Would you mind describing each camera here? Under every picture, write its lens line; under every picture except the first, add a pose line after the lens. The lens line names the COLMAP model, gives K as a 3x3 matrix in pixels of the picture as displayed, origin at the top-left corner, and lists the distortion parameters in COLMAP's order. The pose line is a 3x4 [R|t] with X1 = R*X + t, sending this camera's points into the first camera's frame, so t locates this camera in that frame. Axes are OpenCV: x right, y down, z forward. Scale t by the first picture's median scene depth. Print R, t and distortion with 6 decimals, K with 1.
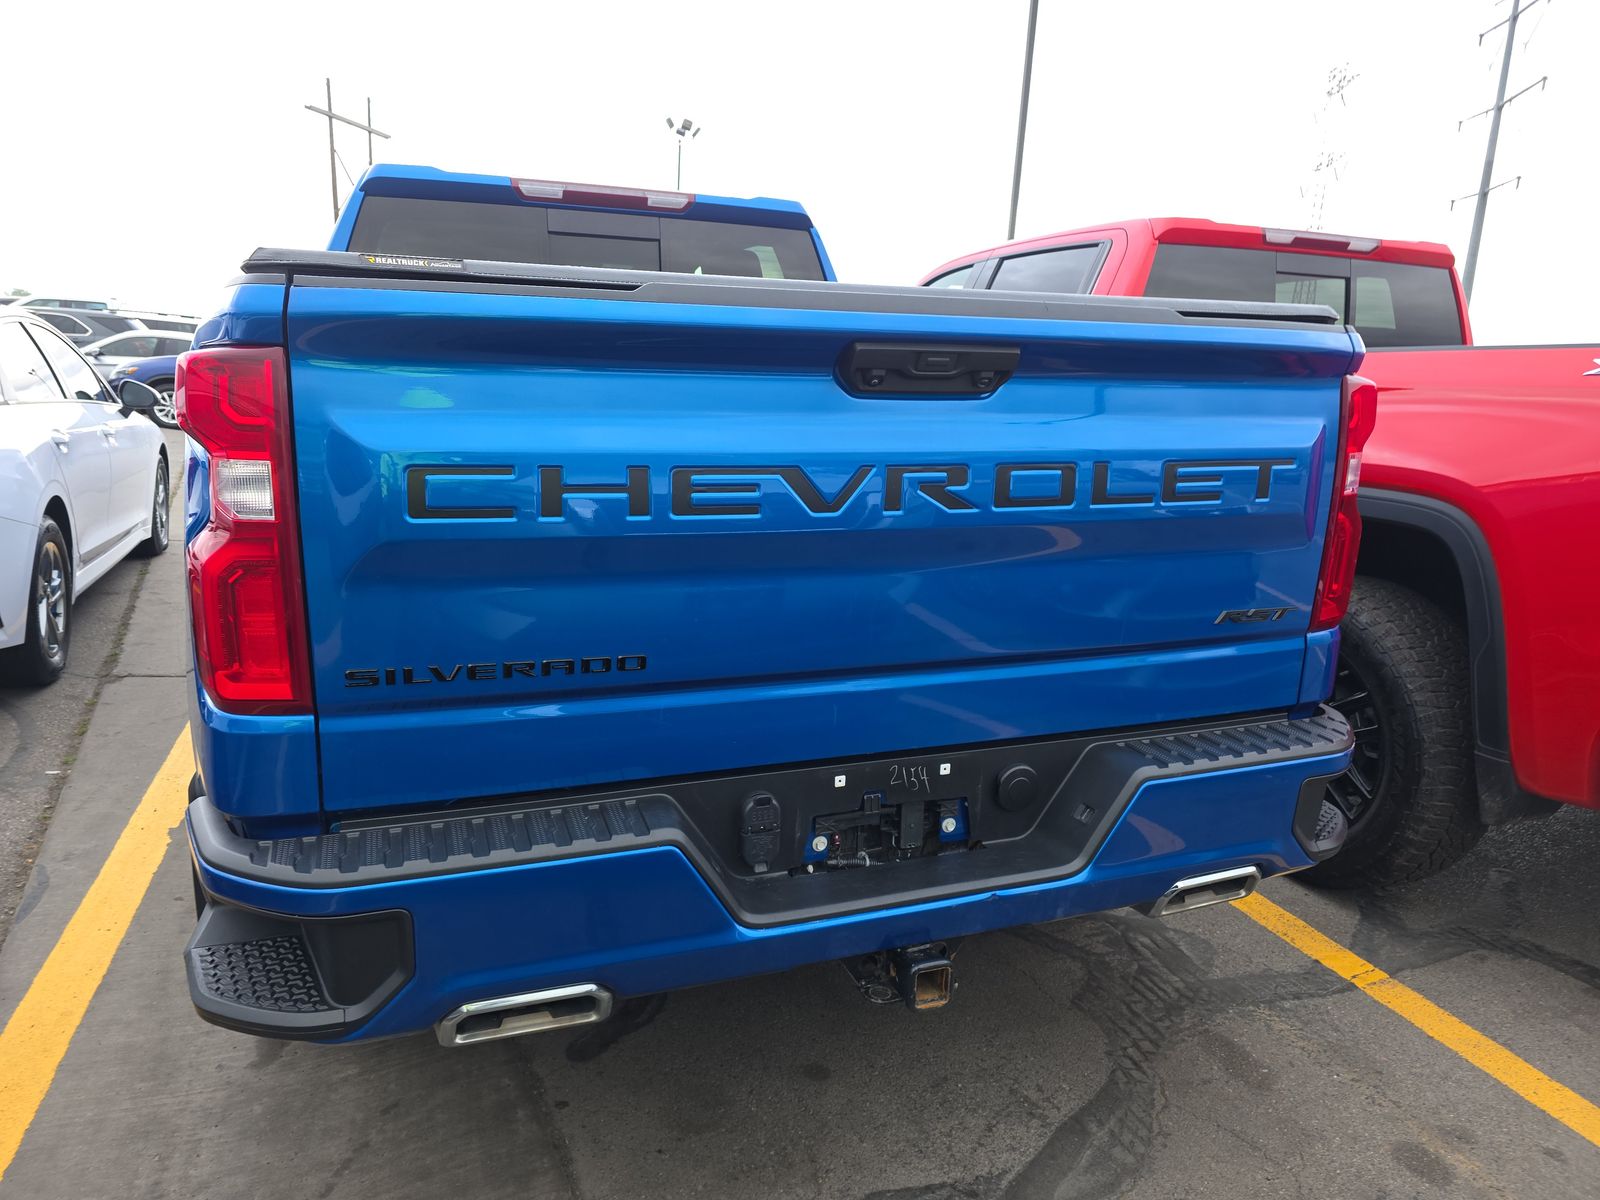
lens RADIAL K [[1075.2, 0, 804.7], [0, 1075.2, 591.4], [0, 0, 1]] dist [0.077806, -0.077251]
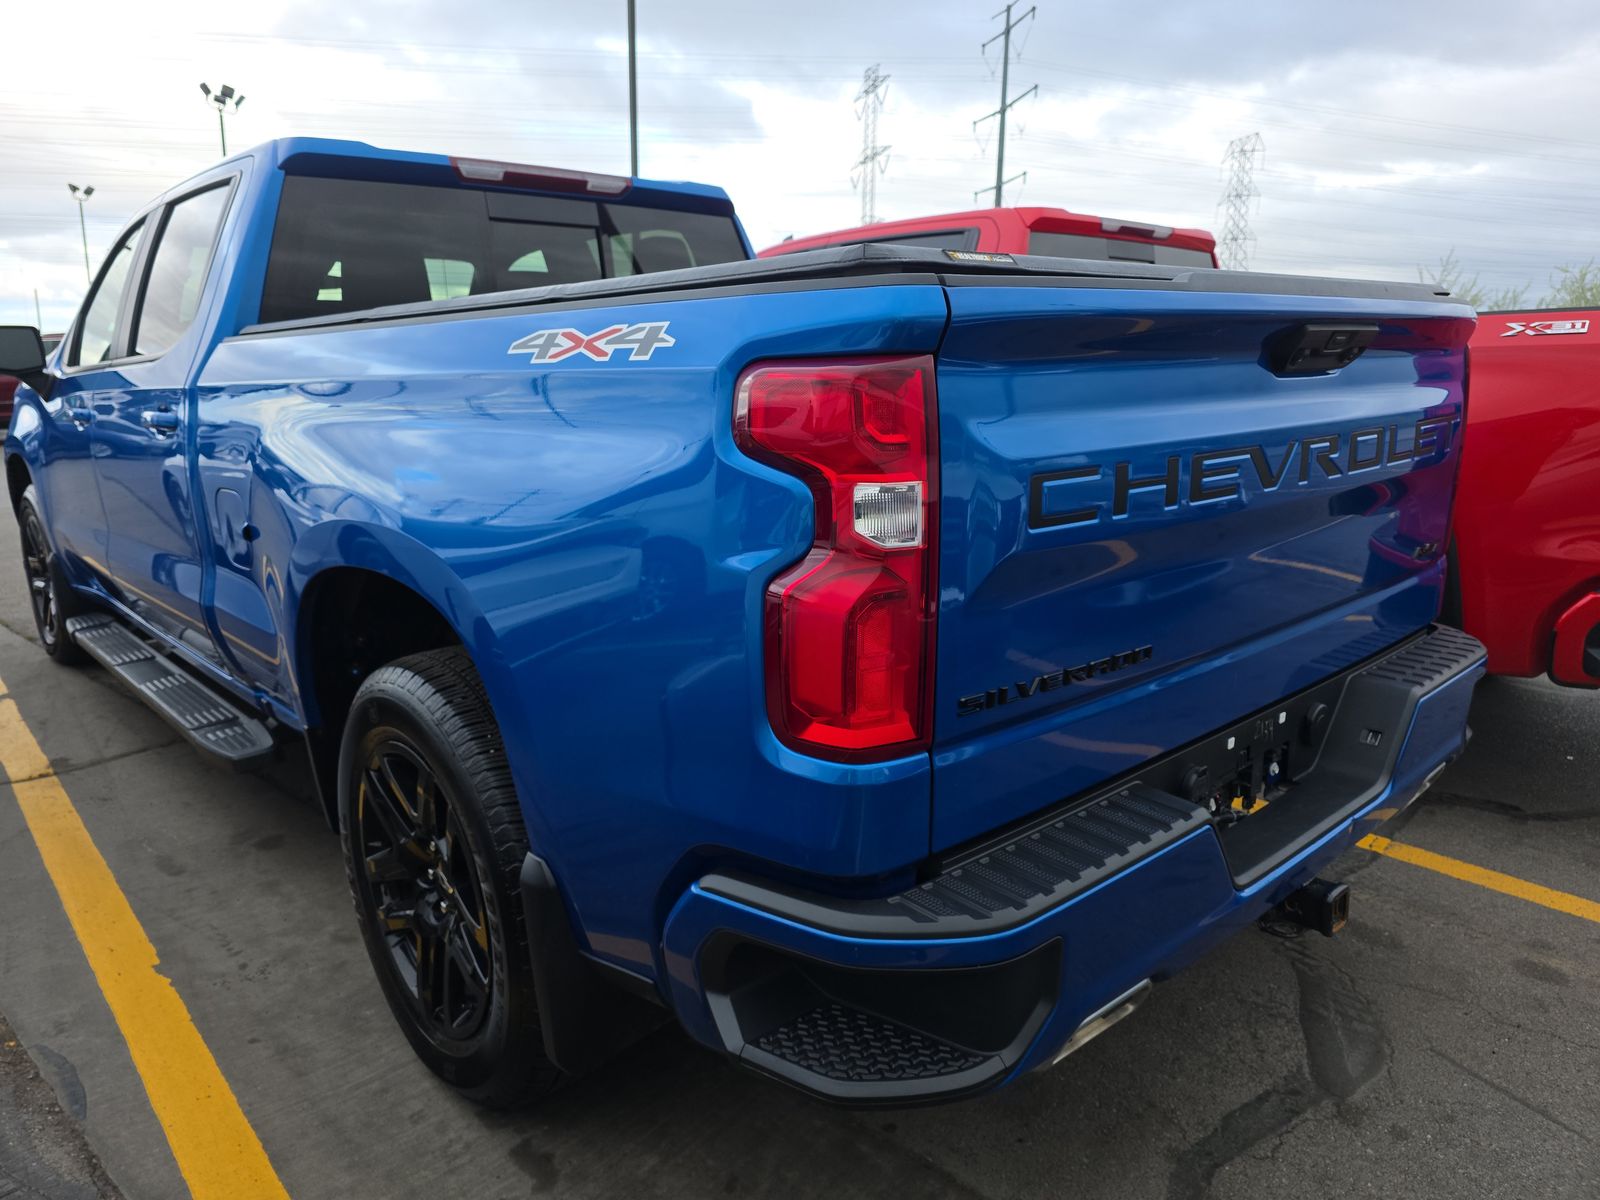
lens RADIAL K [[1084.8, 0, 780.5], [0, 1084.8, 598.8], [0, 0, 1]] dist [0.049505, -0.049879]
pose [[0.929329, -0.118897, 0.349586, -0.628745], [0.112747, 0.992898, 0.037971, -0.046455], [-0.351618, 0.004127, 0.936135, 0.129608]]
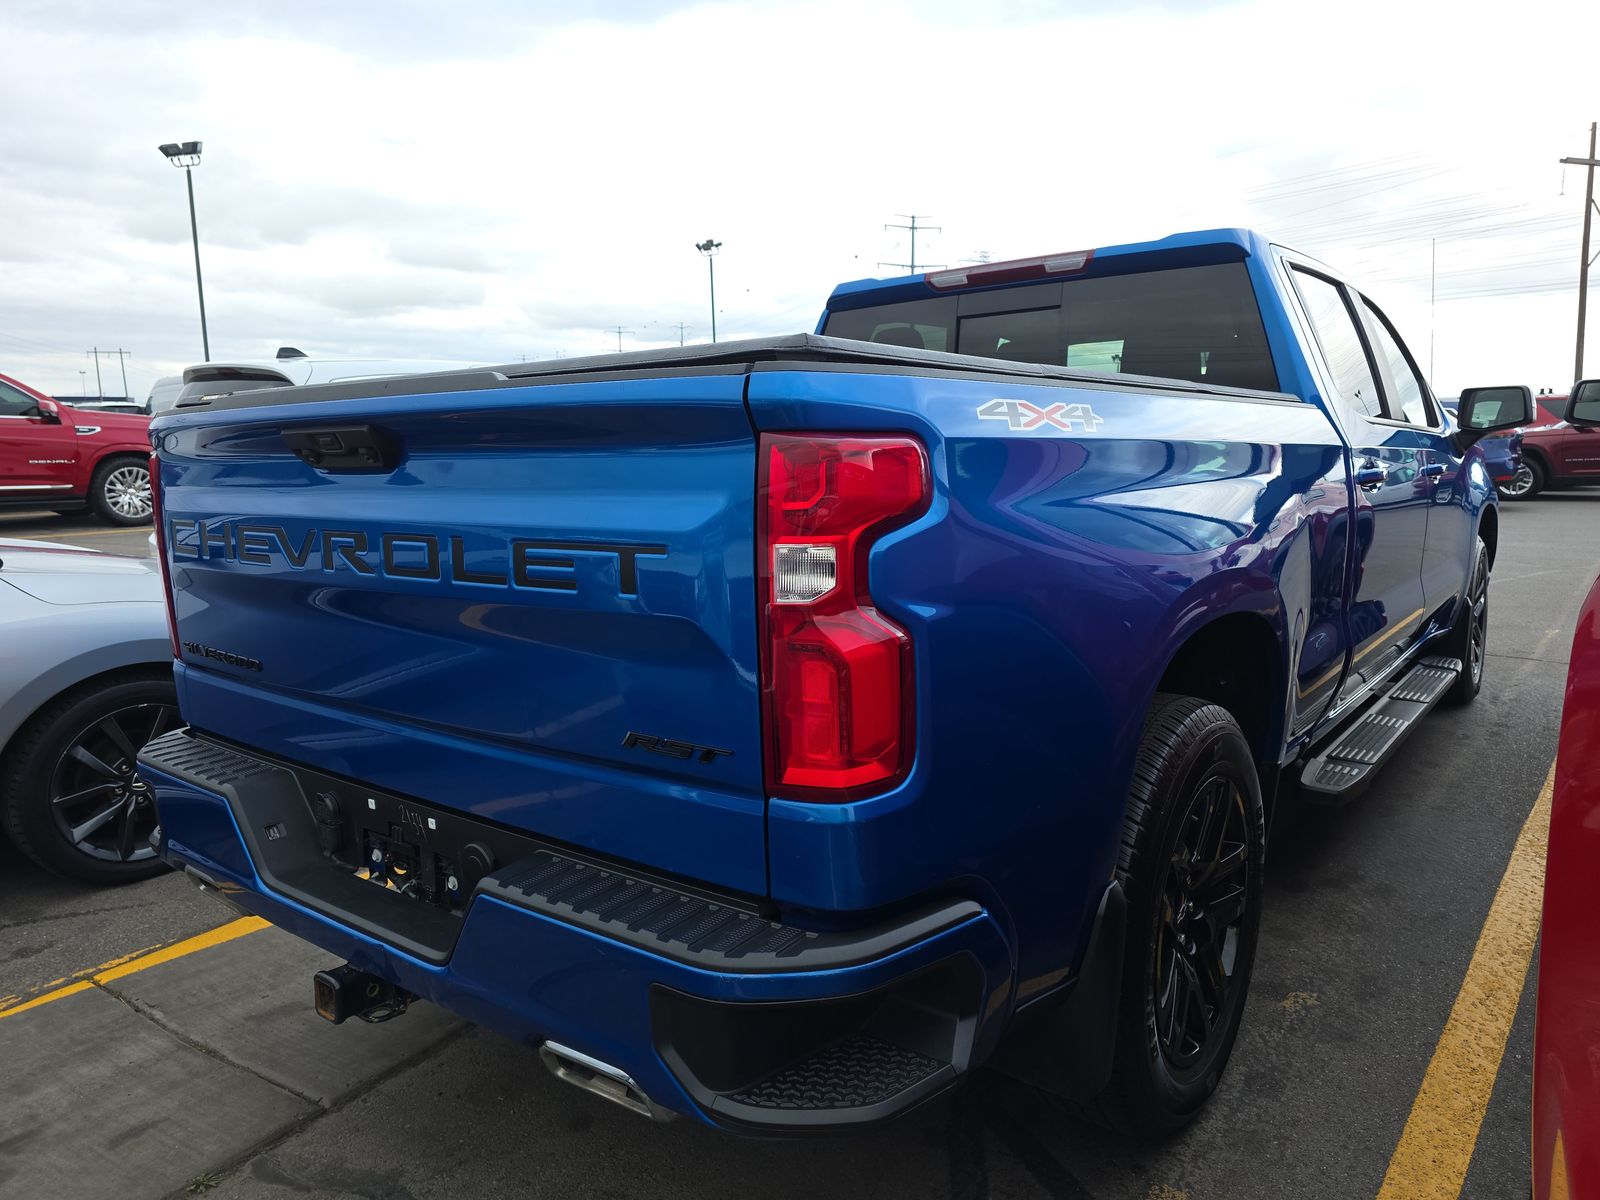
lens RADIAL K [[1094.1, 0, 800.0], [0, 1094.1, 600.0], [0, 0, 1]] dist [0.054884, -0.047963]
pose [[0.513750, 0.080773, -0.854129, 1.040615], [-0.137109, 0.990493, 0.011199, -0.095710], [0.846913, 0.111355, 0.519940, 0.620690]]
